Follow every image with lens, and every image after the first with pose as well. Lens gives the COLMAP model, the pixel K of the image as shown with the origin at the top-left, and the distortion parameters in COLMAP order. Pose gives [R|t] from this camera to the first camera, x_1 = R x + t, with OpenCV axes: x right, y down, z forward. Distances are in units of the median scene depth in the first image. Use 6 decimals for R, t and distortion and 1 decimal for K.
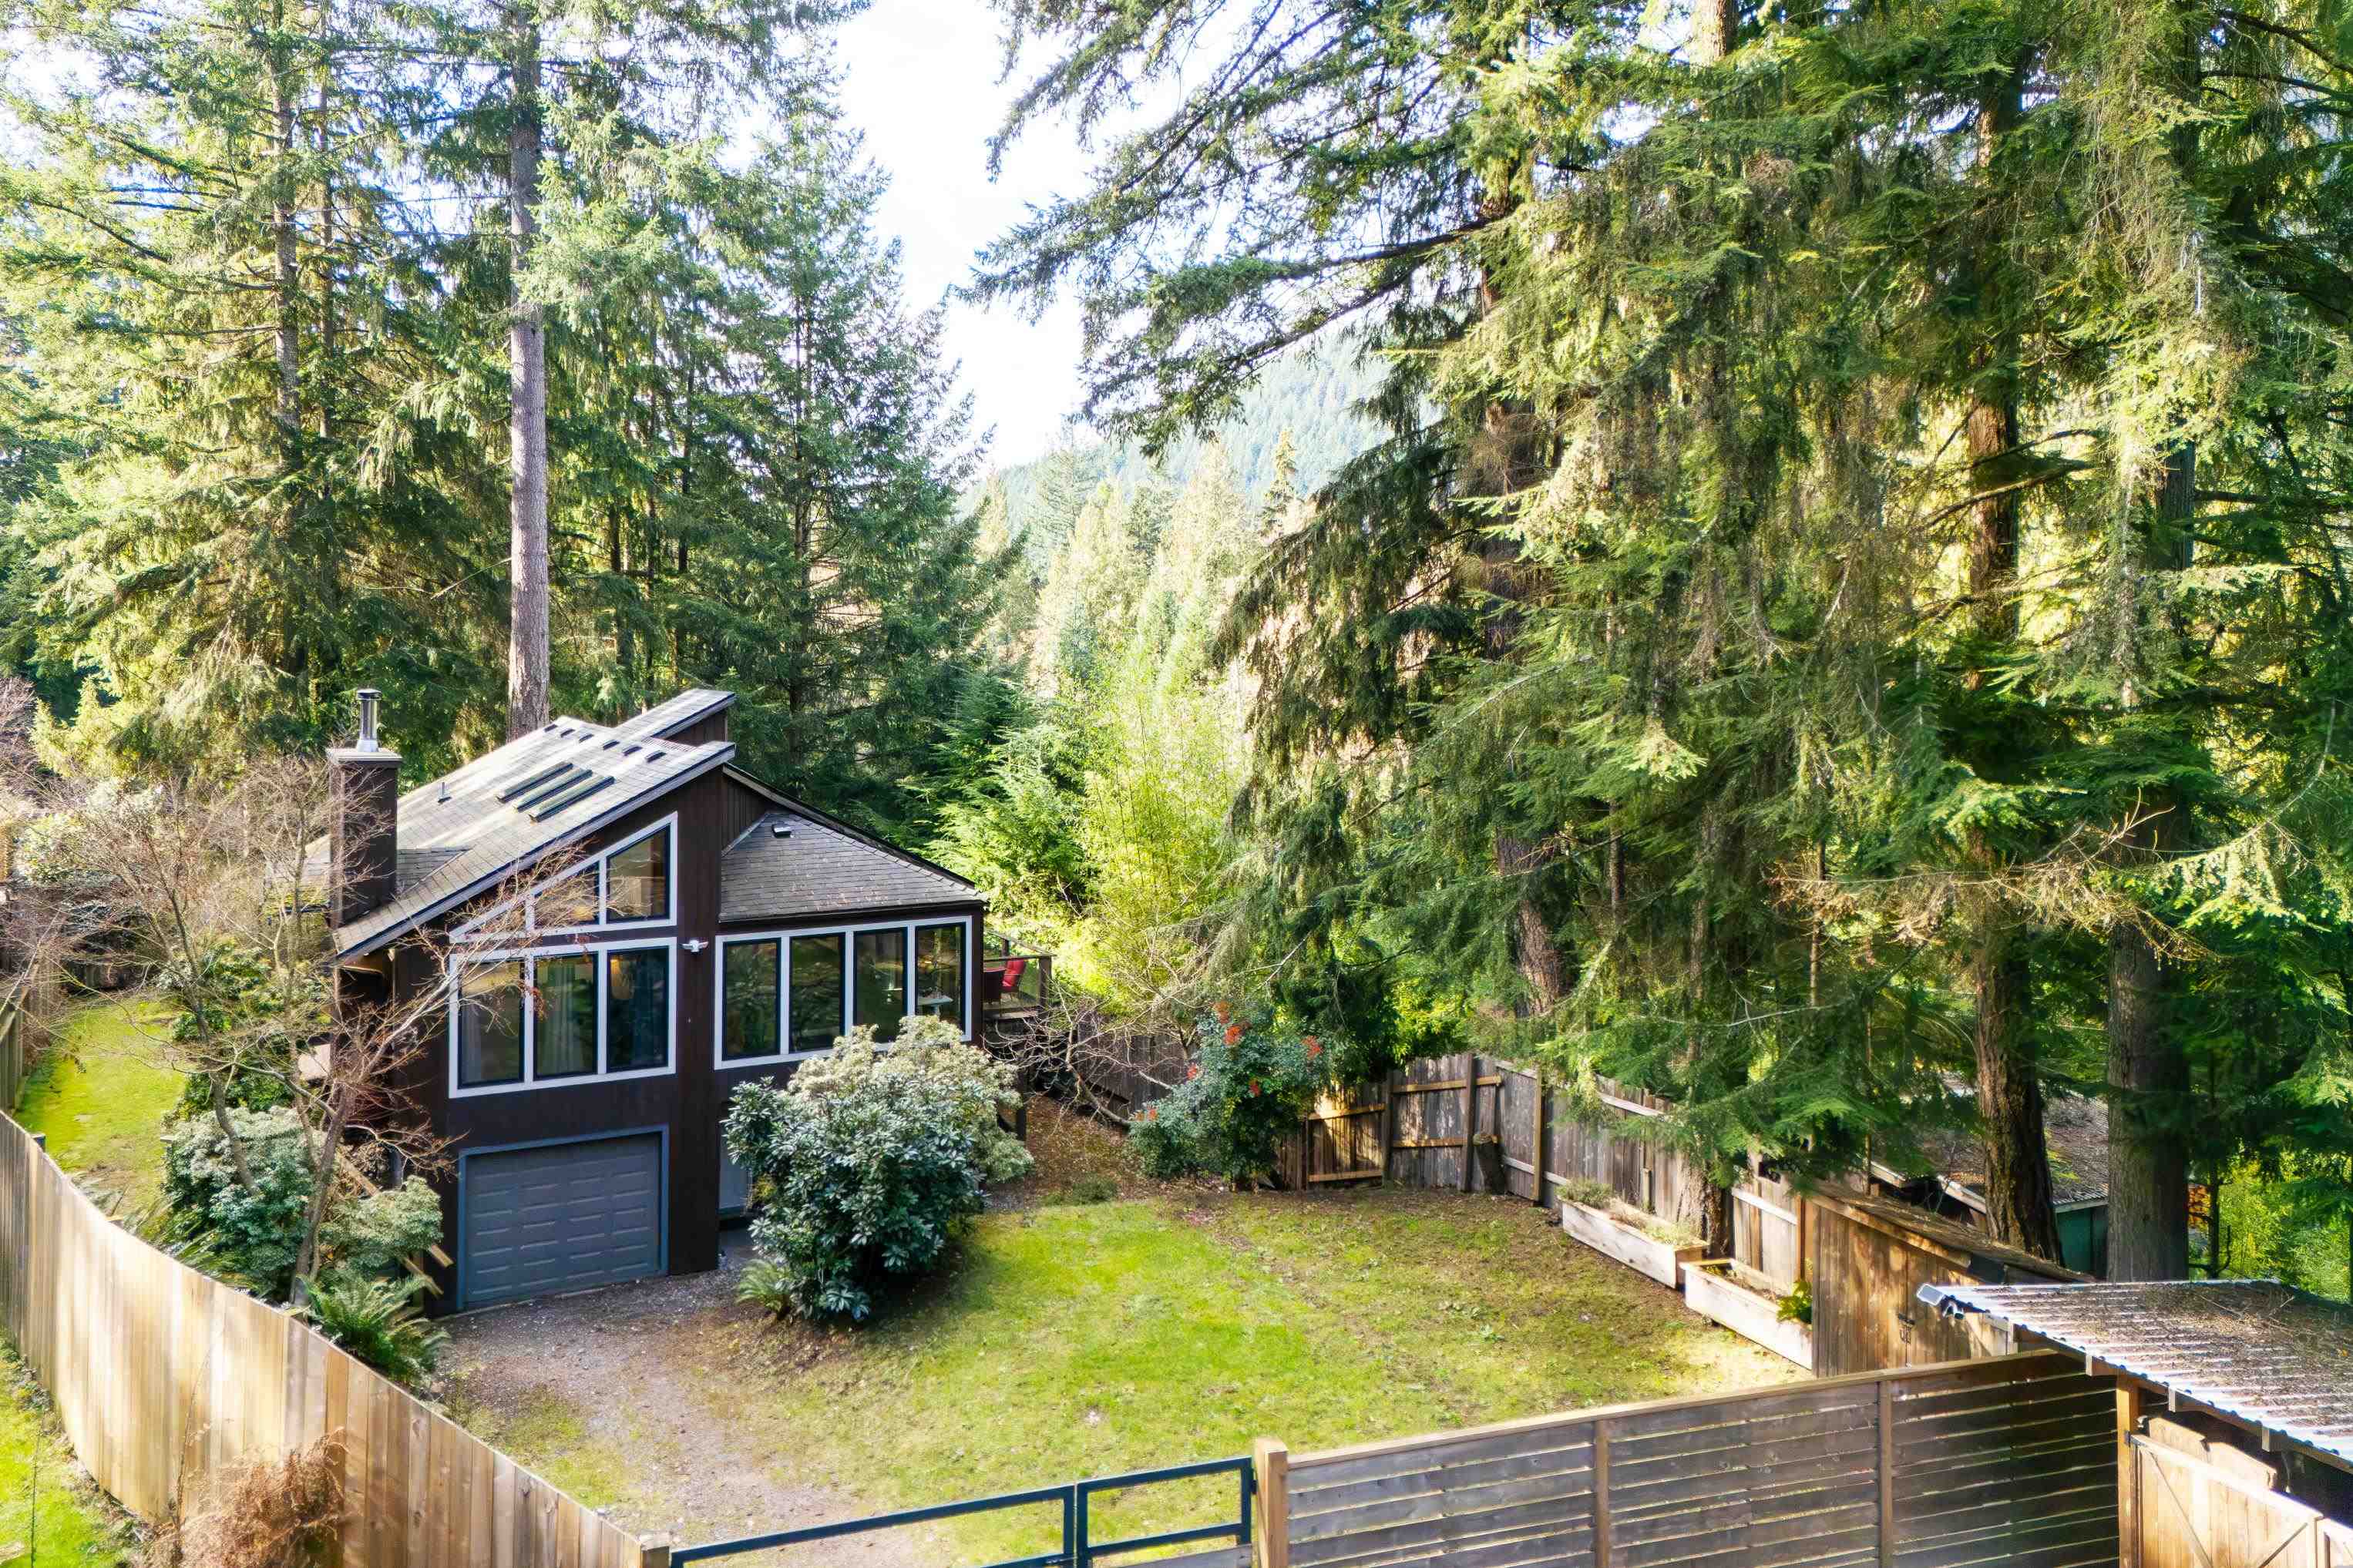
lens RADIAL K [[1993.1, 0, 1204.4], [0, 1993.1, 544.8], [0, 0, 1]] dist [0.090700, -0.107962]
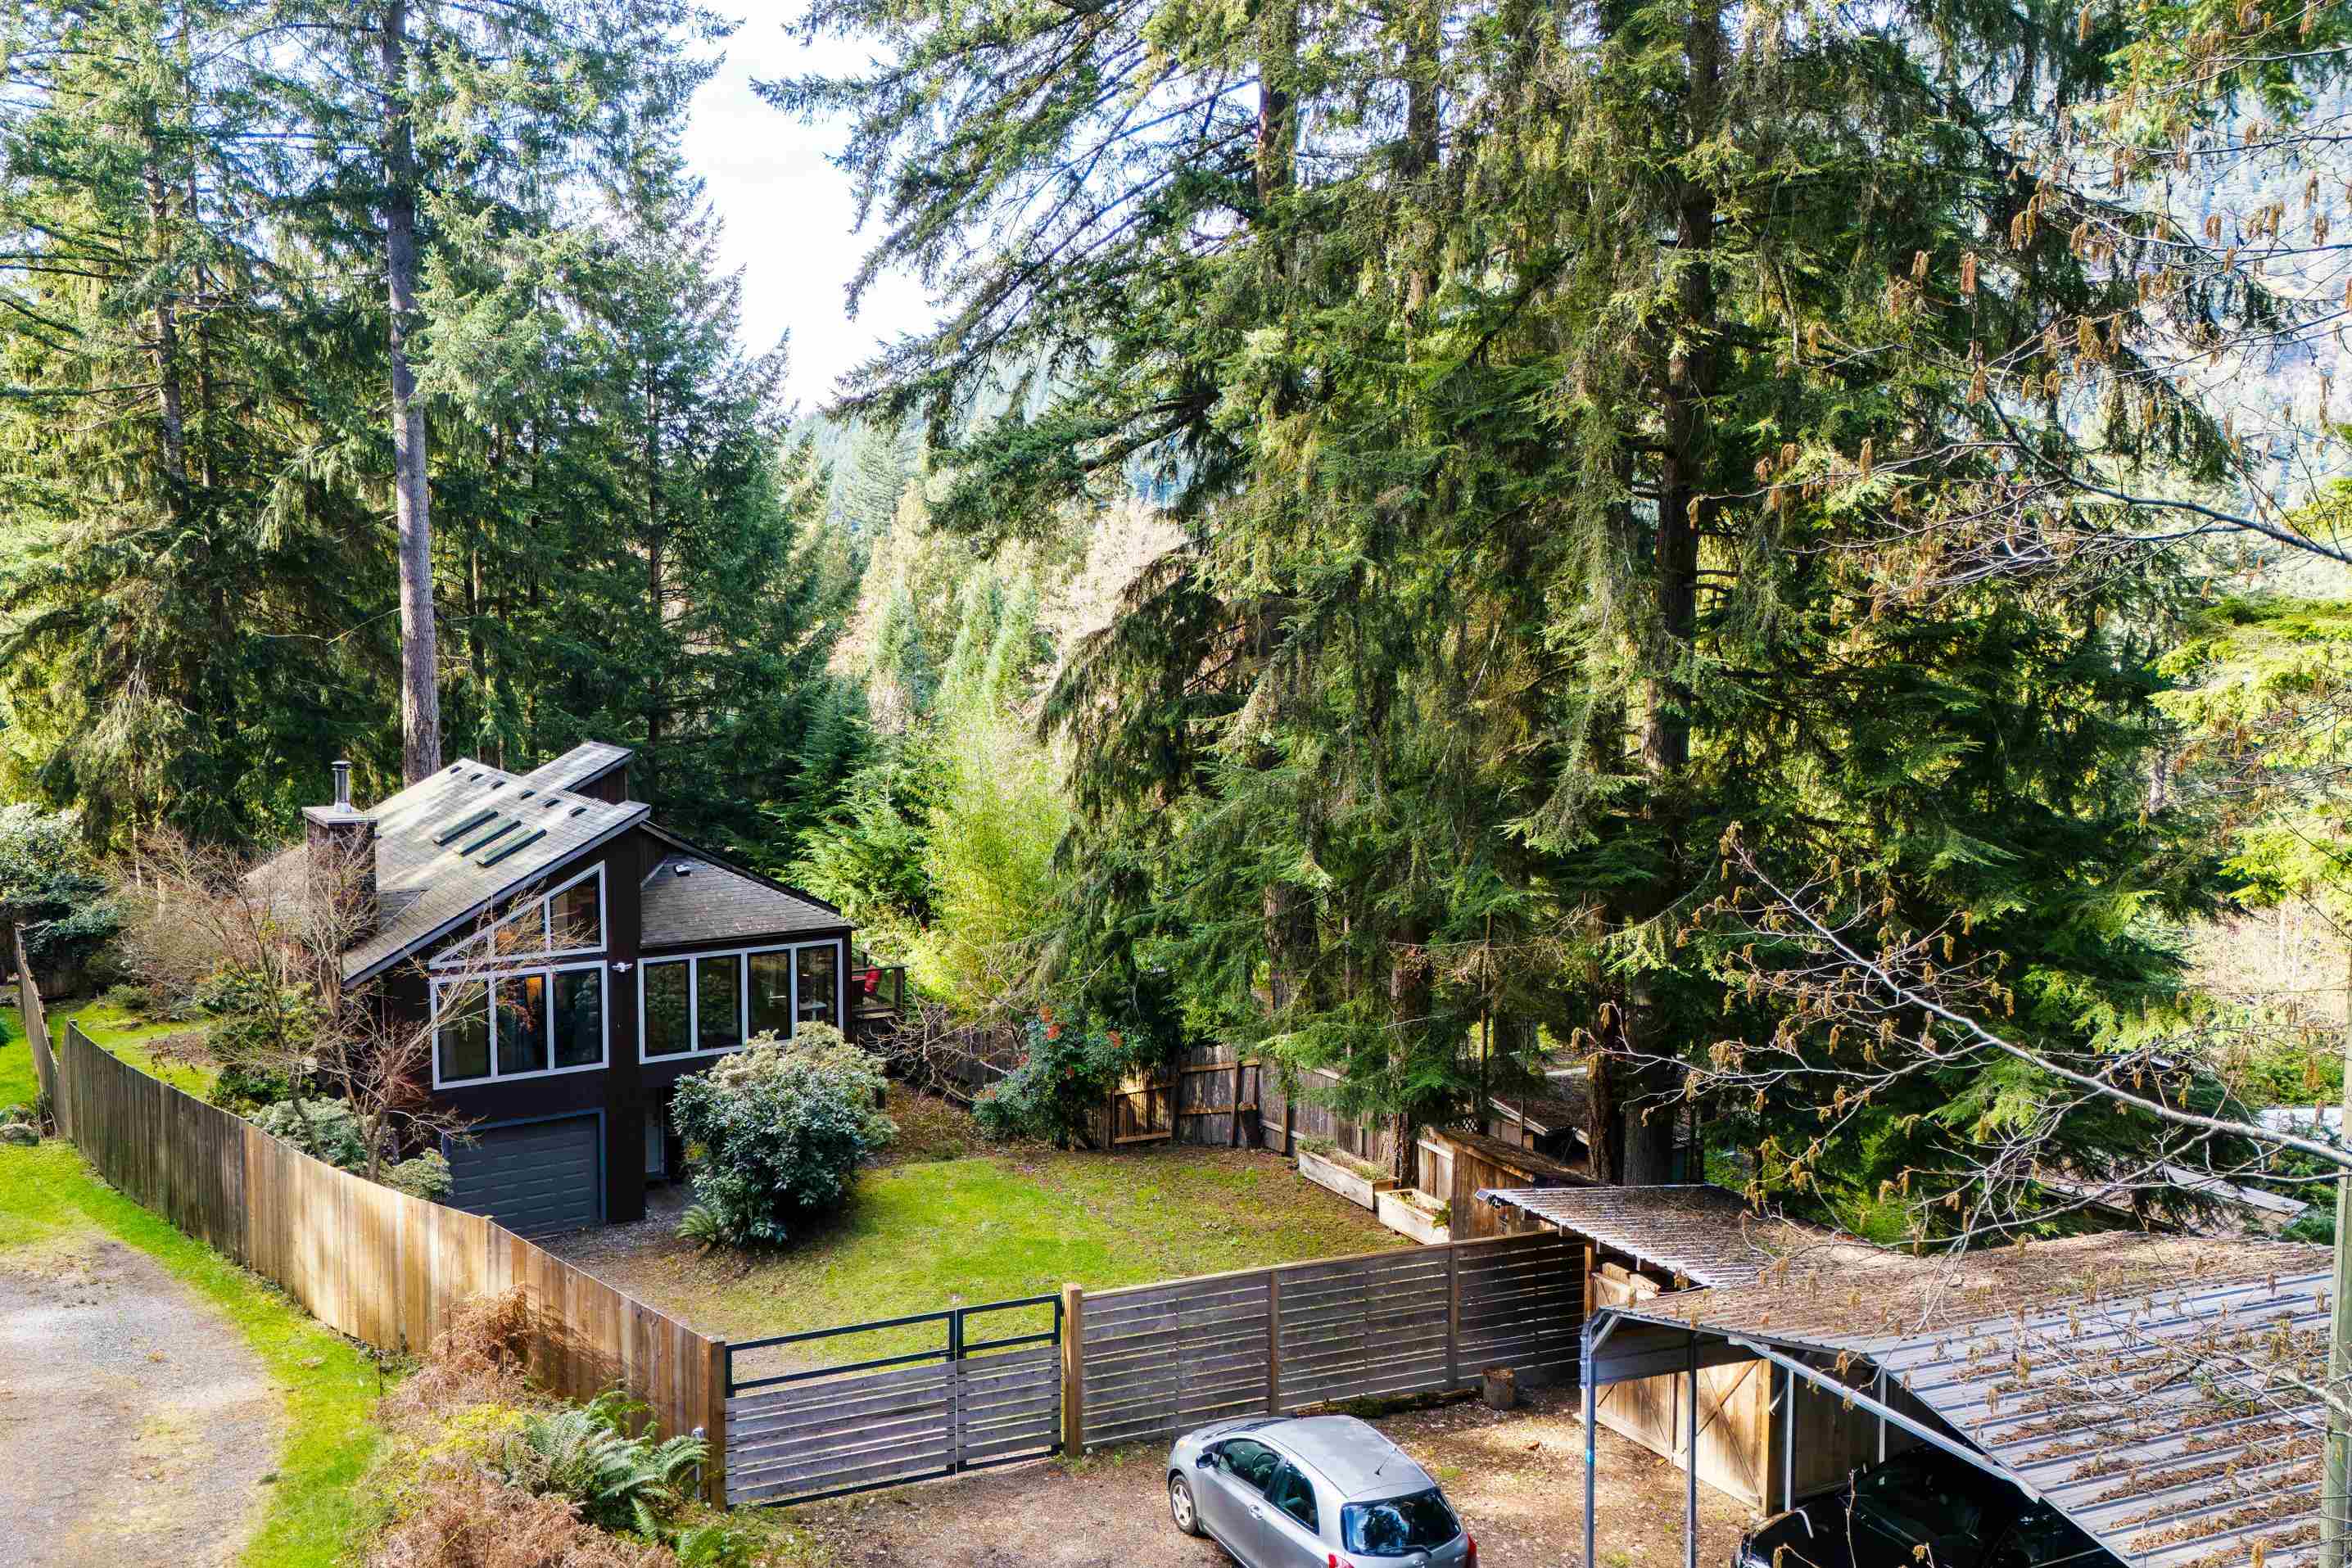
lens RADIAL K [[2112.0, 0, 1163.9], [0, 2112.0, 655.5], [0, 0, 1]] dist [0.113781, -0.194009]
pose [[0.997987, -0.002027, 0.063383, -0.001011], [-0.002682, 0.997246, 0.074116, -0.095089], [-0.063359, -0.074137, 0.995233, -0.332754]]
